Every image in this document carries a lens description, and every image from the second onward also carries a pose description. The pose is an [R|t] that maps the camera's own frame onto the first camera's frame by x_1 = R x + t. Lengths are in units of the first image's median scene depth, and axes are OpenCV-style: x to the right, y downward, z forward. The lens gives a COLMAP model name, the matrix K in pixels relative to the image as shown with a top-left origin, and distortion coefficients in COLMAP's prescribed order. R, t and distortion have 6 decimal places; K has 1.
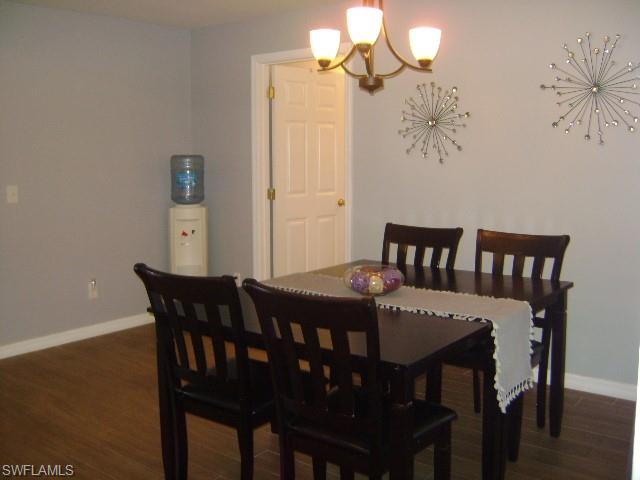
lens RADIAL K [[666.3, 0, 327.3], [0, 666.3, 225.9], [0, 0, 1]] dist [-0.159069, 0.118616]
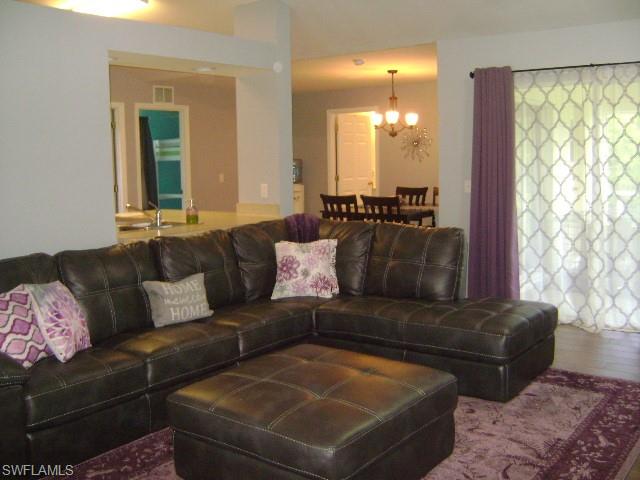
lens RADIAL K [[666.3, 0, 327.3], [0, 666.3, 225.9], [0, 0, 1]] dist [-0.159069, 0.118616]
pose [[0.999852, -0.014443, 0.009325, -0.198309], [0.014483, 0.999886, -0.004294, 0.153126], [-0.009262, 0.004429, 0.999947, -1.482228]]
